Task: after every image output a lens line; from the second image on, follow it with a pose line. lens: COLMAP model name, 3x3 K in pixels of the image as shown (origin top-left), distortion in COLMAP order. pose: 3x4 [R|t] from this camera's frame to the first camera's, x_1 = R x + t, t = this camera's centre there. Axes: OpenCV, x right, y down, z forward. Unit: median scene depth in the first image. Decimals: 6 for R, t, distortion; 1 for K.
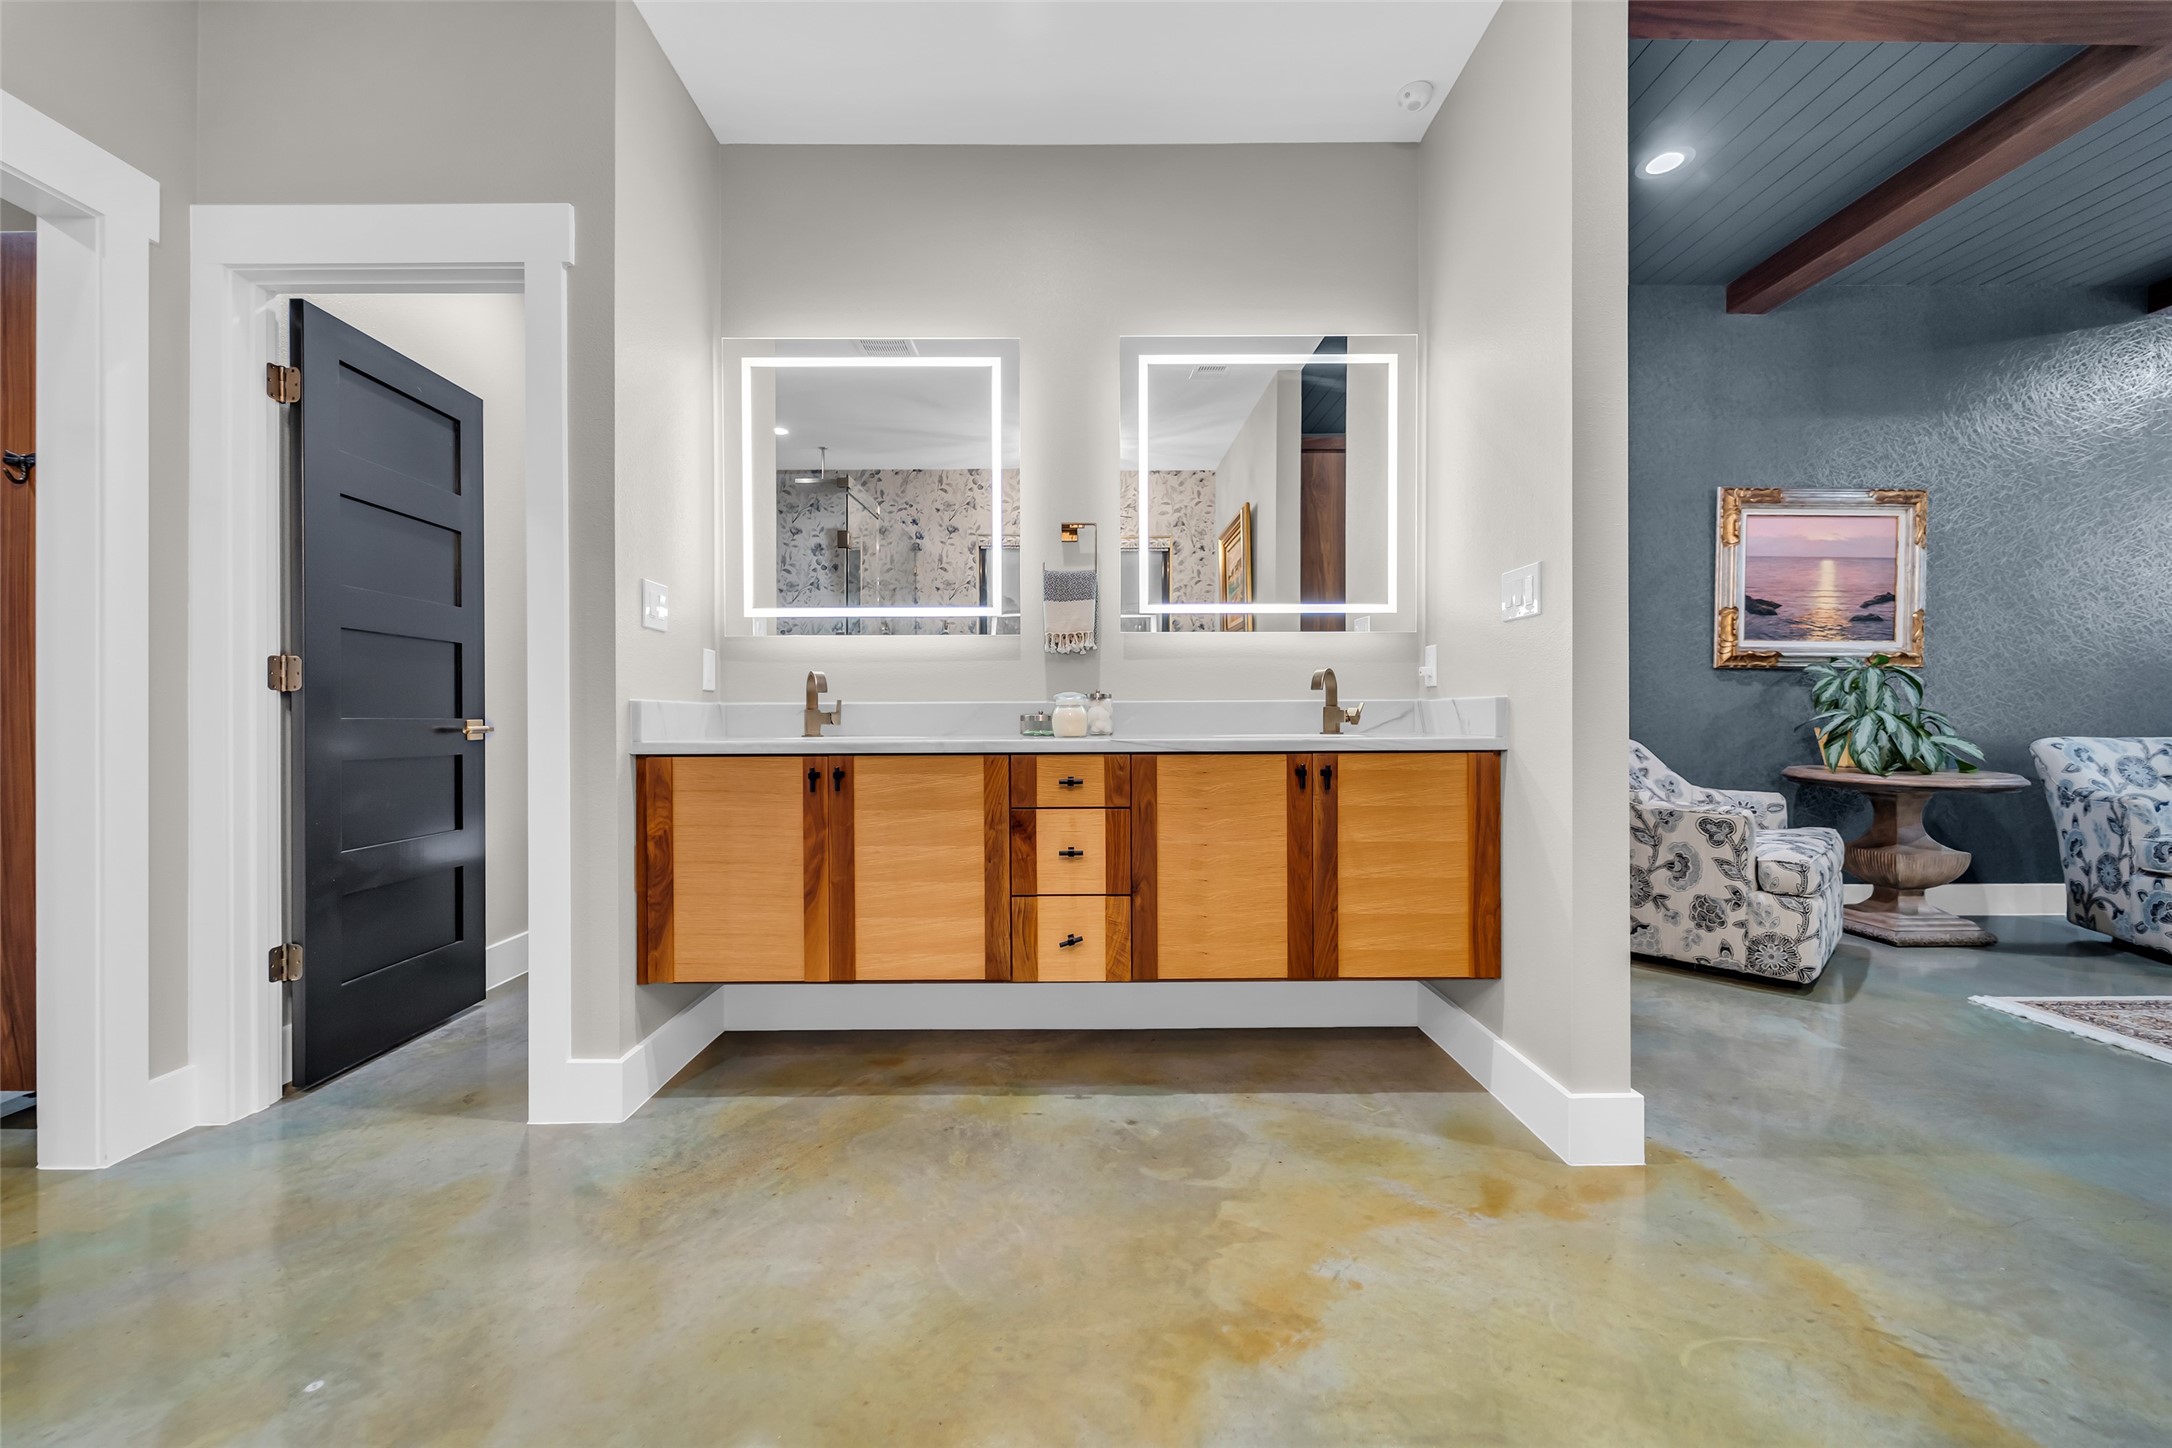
lens RADIAL K [[872.6, 0, 1077.0], [0, 872.6, 722.6], [0, 0, 1]] dist [0.002451, -0.001958]
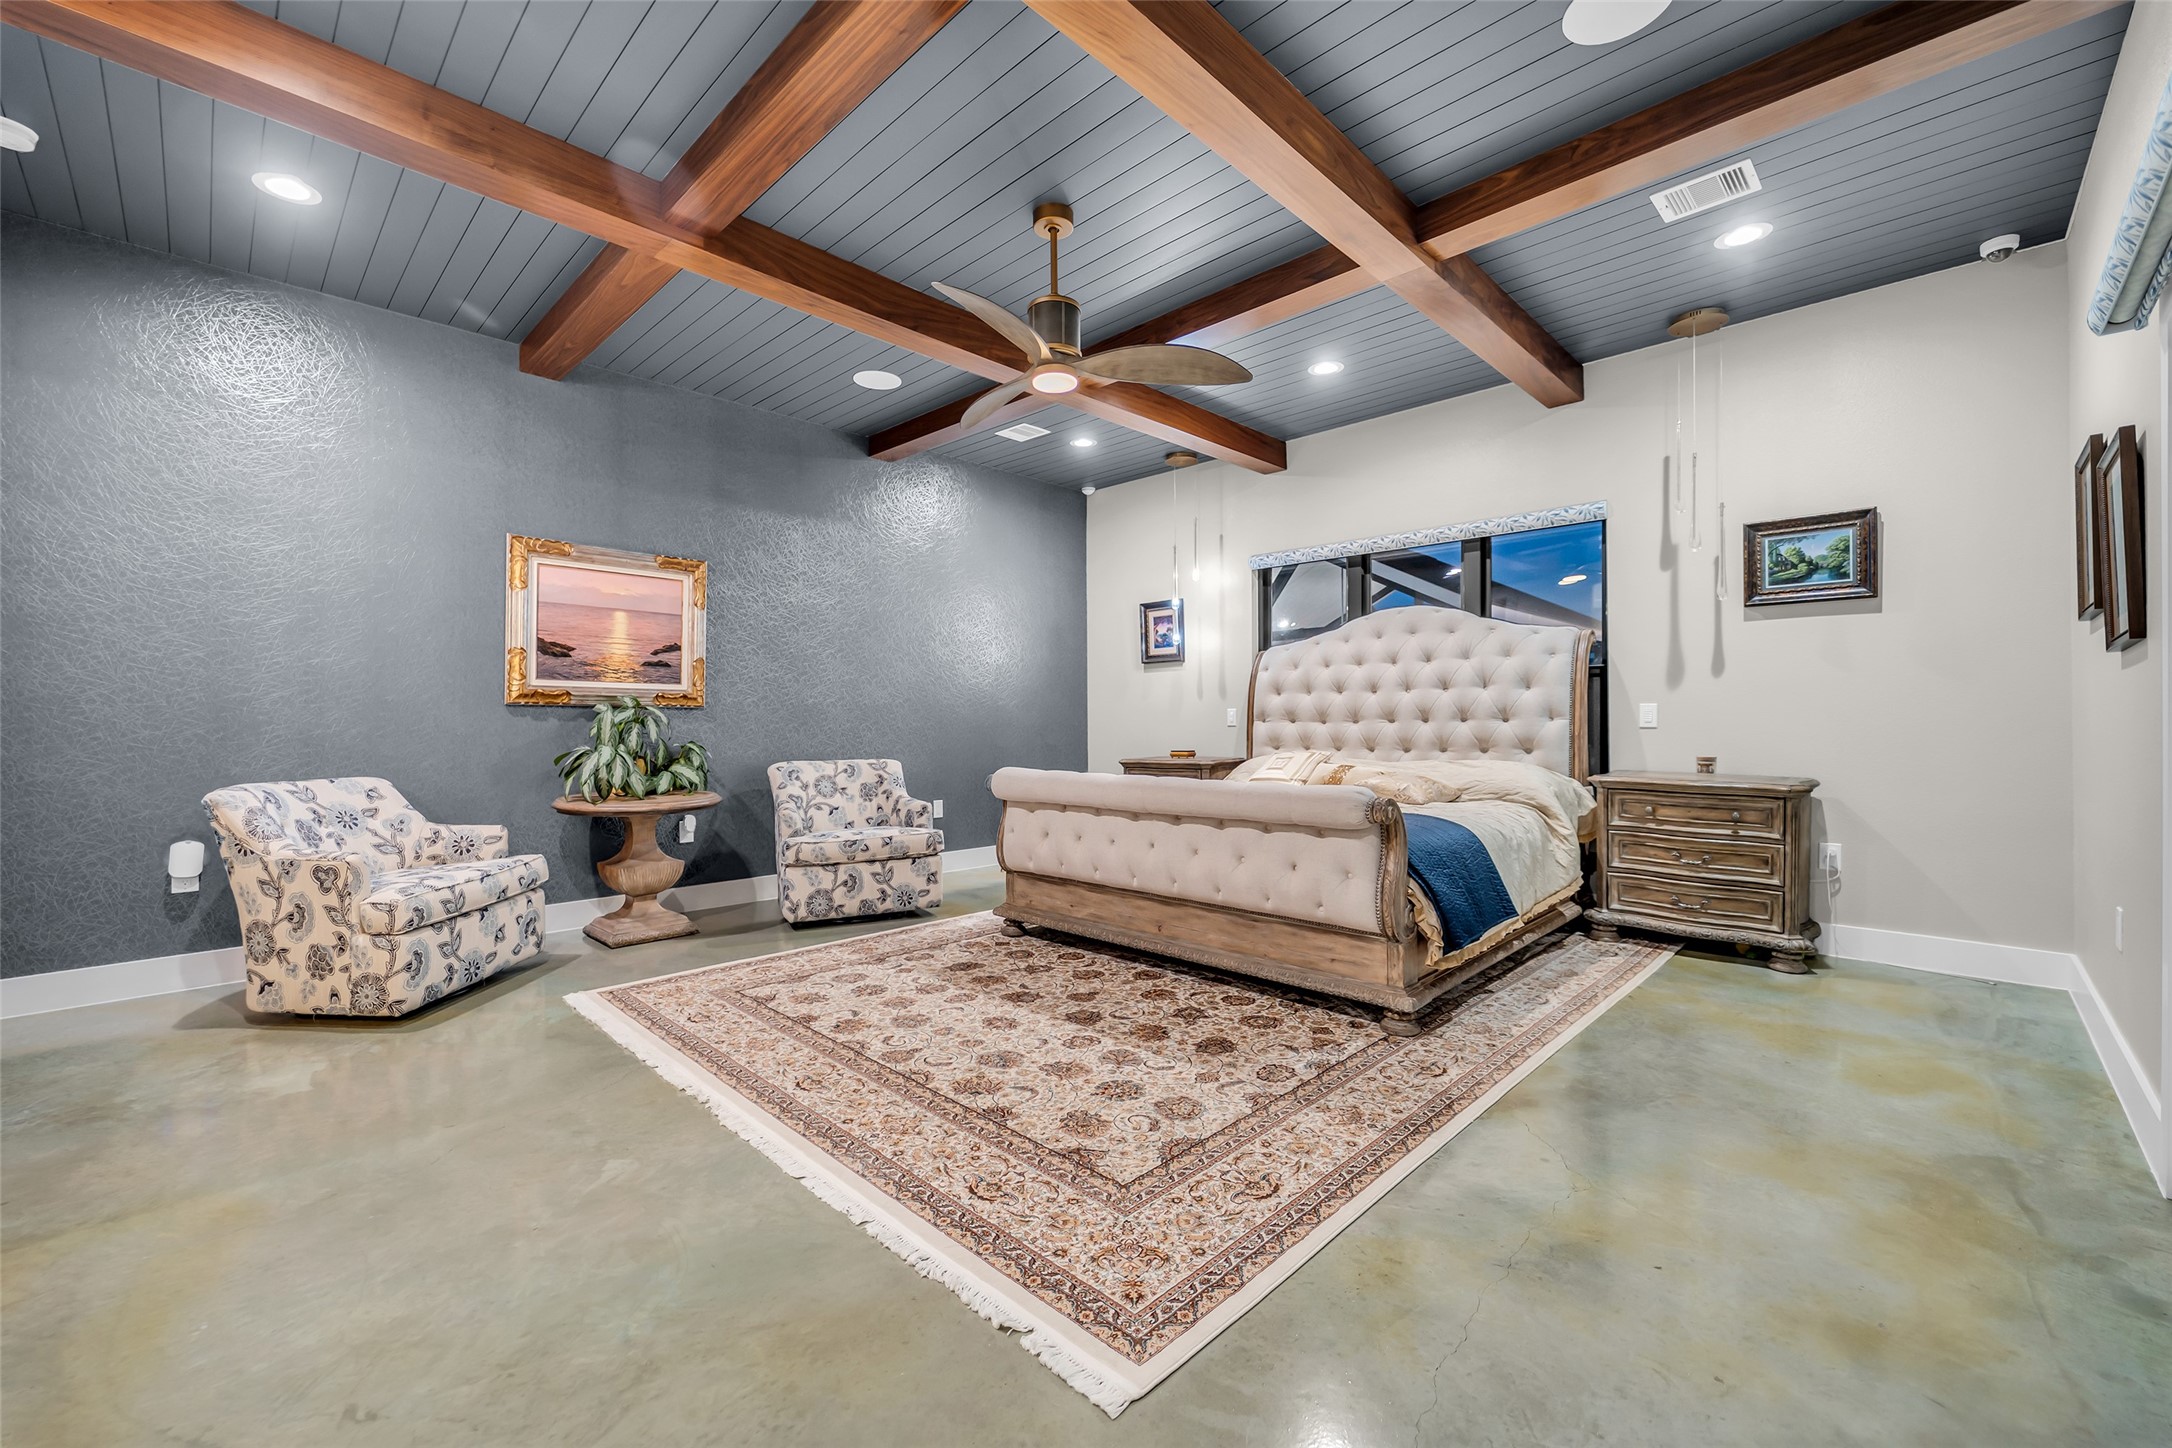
lens RADIAL K [[872.6, 0, 1078.7], [0, 872.6, 719.7], [0, 0, 1]] dist [0.002451, -0.001958]
pose [[0.708514, 0.001351, 0.705696, 0.532316], [0.001133, 0.999995, -0.003052, -0.044507], [-0.705696, 0.002962, 0.708509, -0.263165]]
